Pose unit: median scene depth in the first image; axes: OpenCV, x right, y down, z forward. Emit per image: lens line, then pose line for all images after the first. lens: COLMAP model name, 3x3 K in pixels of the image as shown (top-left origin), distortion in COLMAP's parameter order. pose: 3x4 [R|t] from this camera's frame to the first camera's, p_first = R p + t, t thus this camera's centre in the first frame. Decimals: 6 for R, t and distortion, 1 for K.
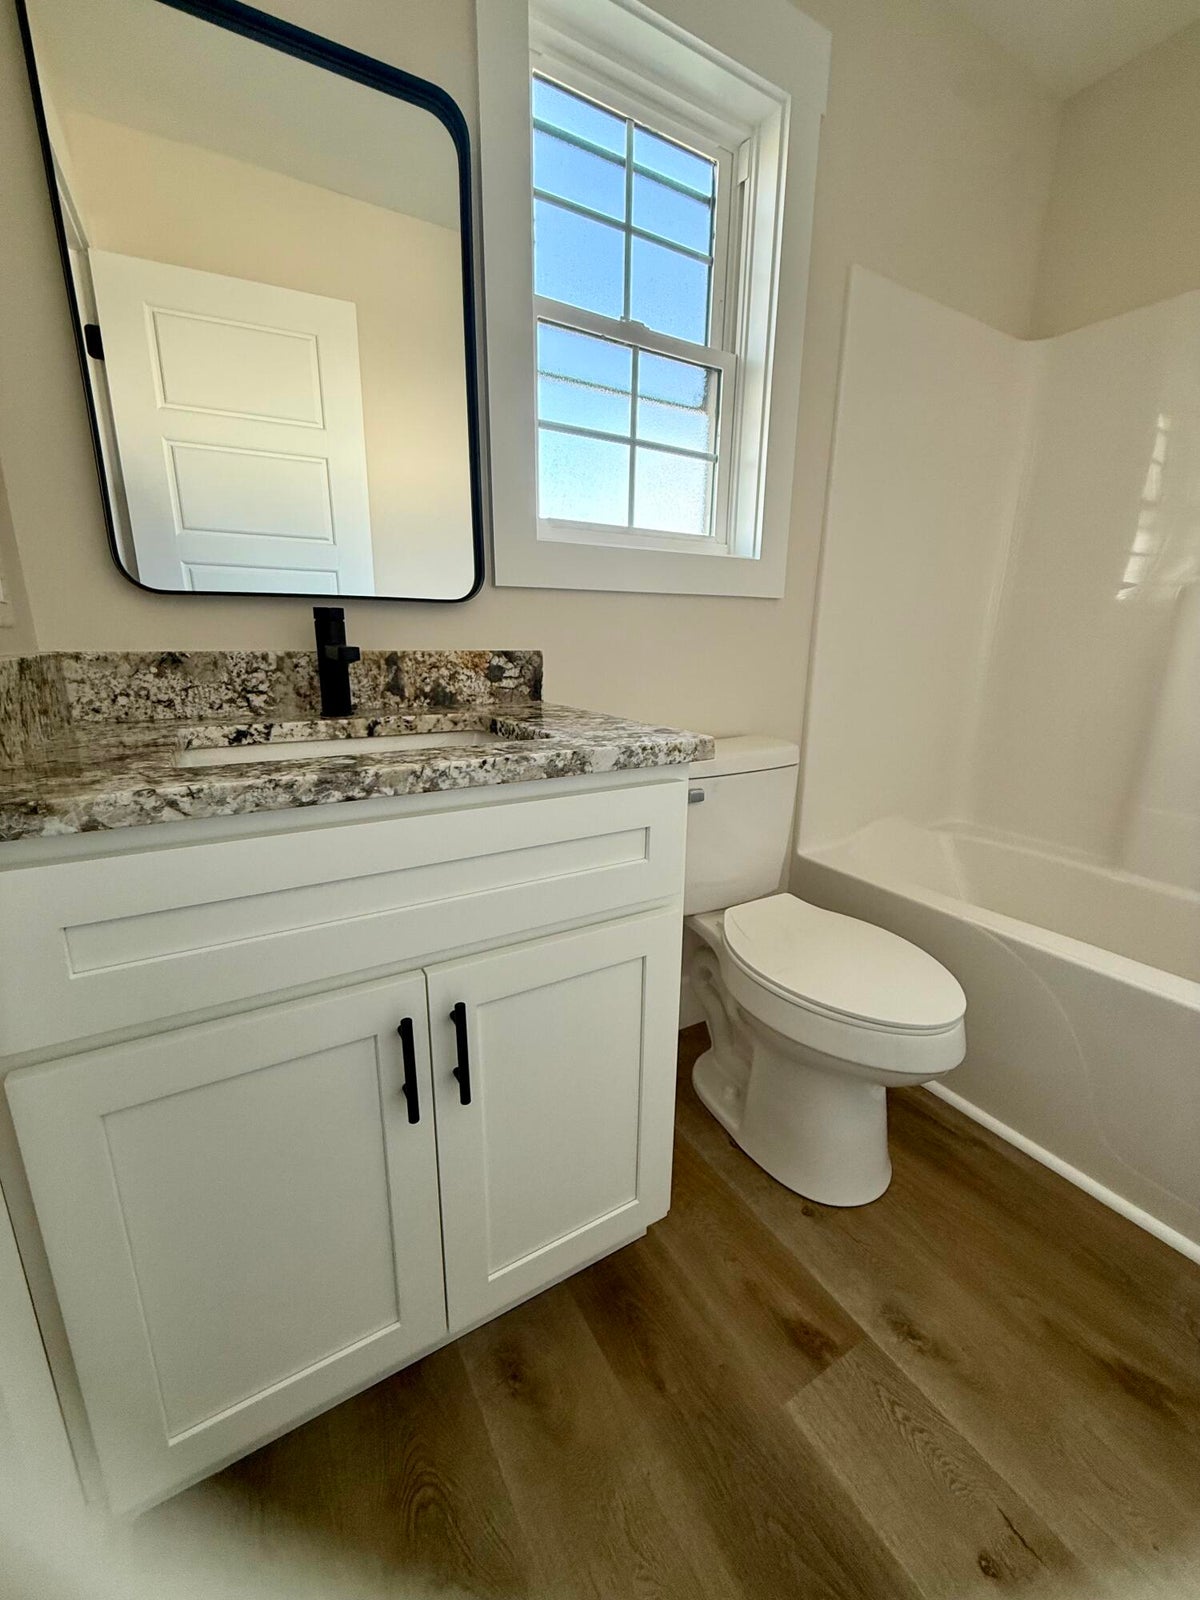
lens RADIAL K [[636.5, 0, 600.7], [0, 636.5, 795.1], [0, 0, 1]] dist [0.001125, -0.000361]
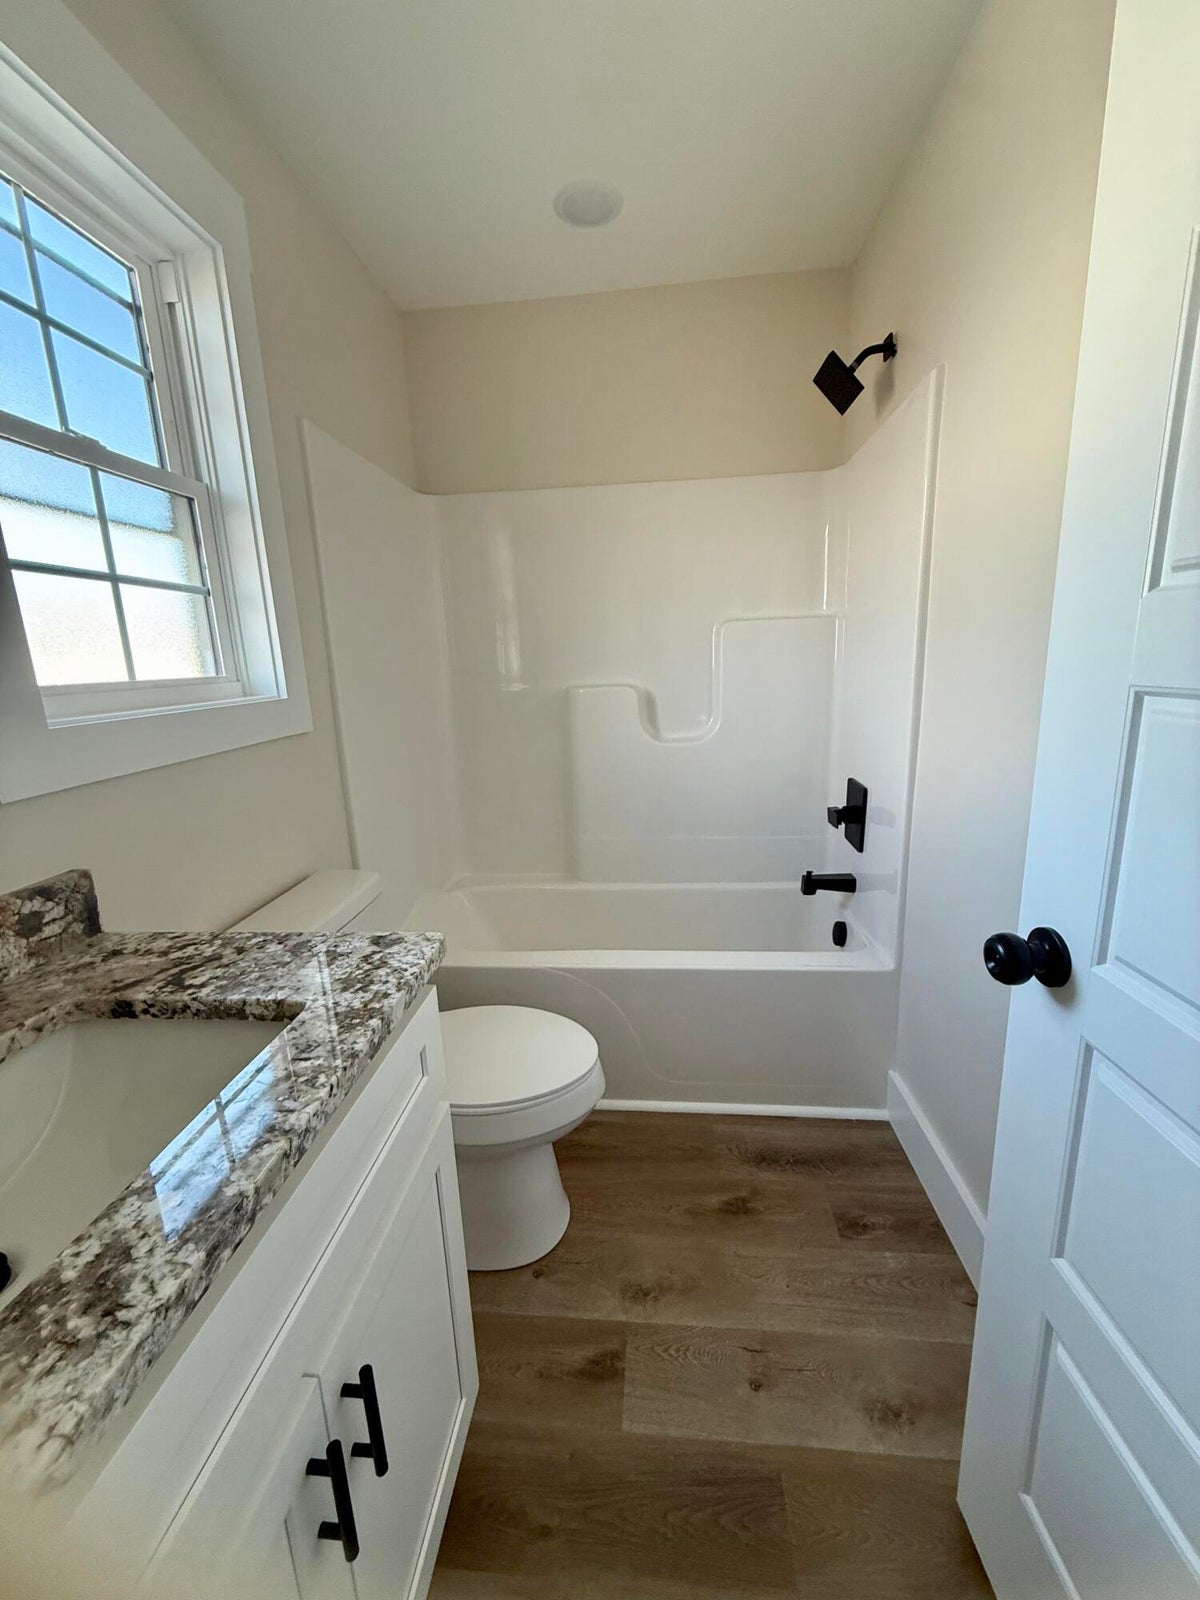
lens RADIAL K [[636.5, 0, 599.0], [0, 636.5, 795.0], [0, 0, 1]] dist [0.001125, -0.000361]
pose [[0.590171, -0.209217, 0.779696, -0.344616], [0.242738, 0.967128, 0.075777, -0.254403], [-0.769920, 0.144540, 0.621556, 0.082204]]
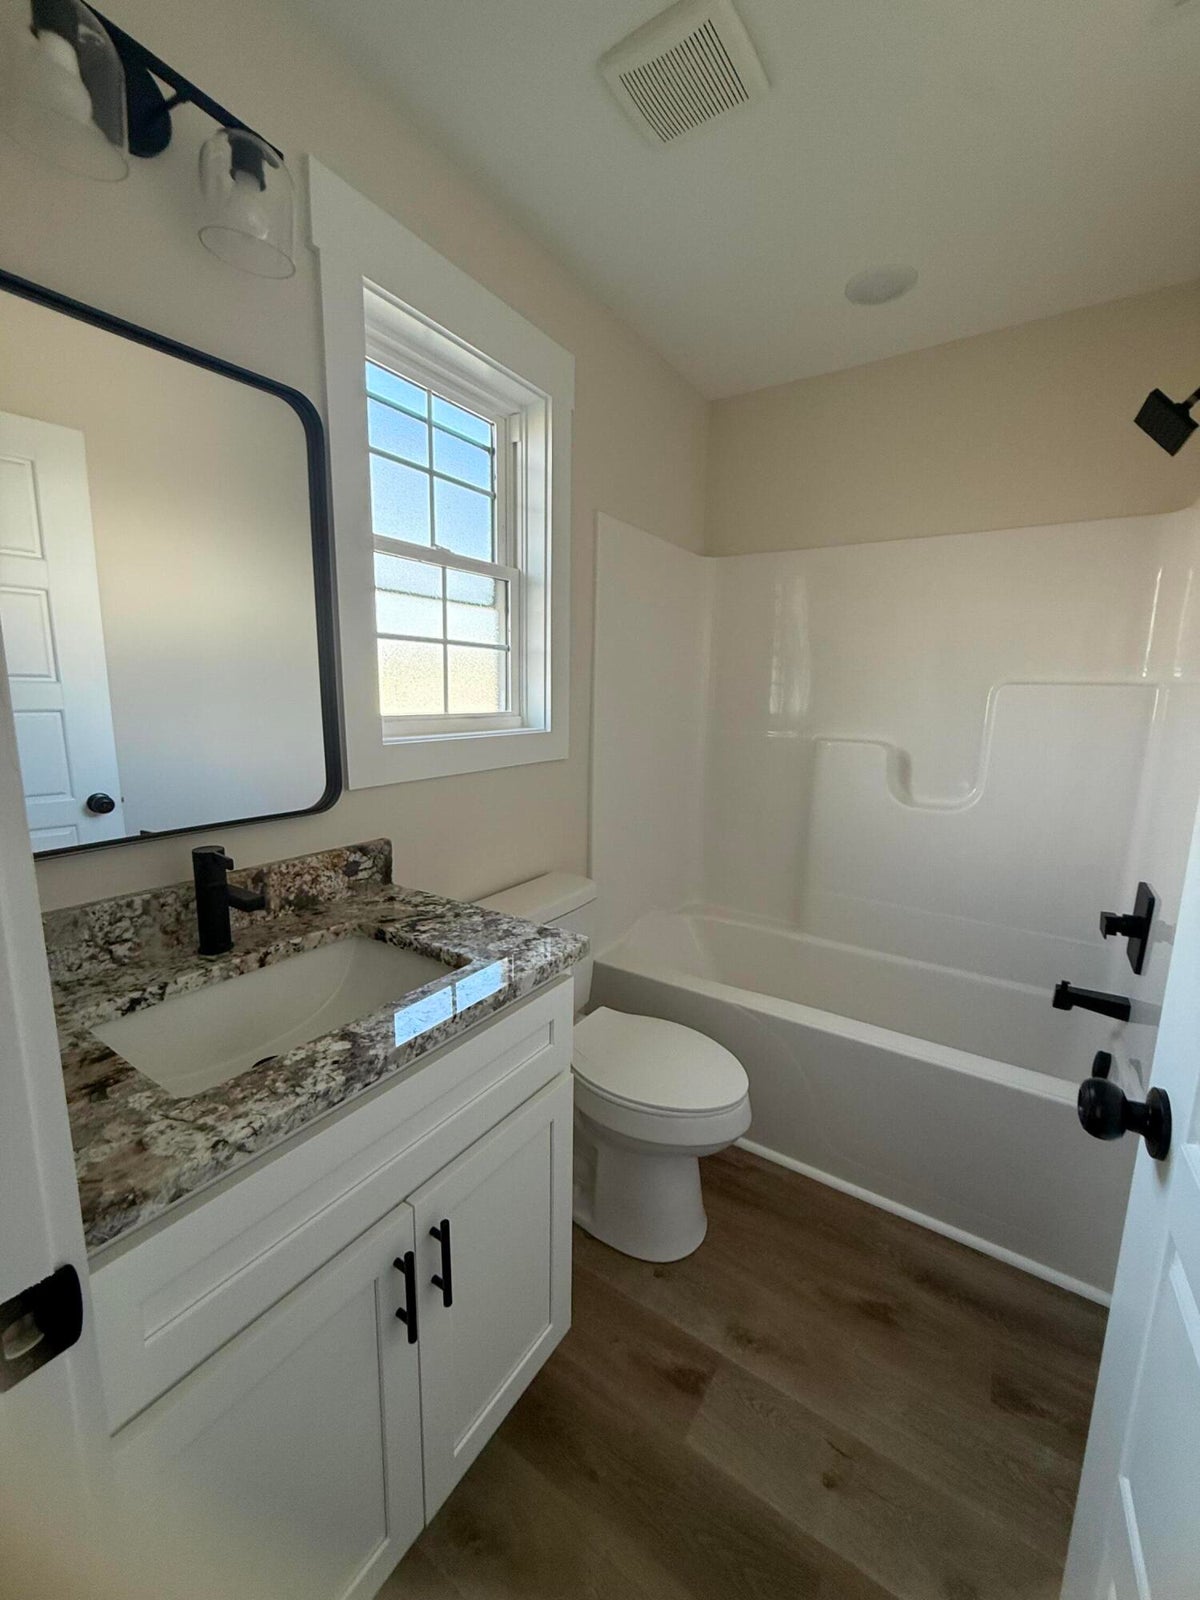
lens RADIAL K [[636.5, 0, 599.1], [0, 636.5, 795.4], [0, 0, 1]] dist [0.001125, -0.000361]
pose [[0.900881, -0.068341, 0.428652, -0.268056], [0.099565, 0.993732, -0.050820, -0.241483], [-0.422492, 0.088461, 0.902039, -0.172217]]
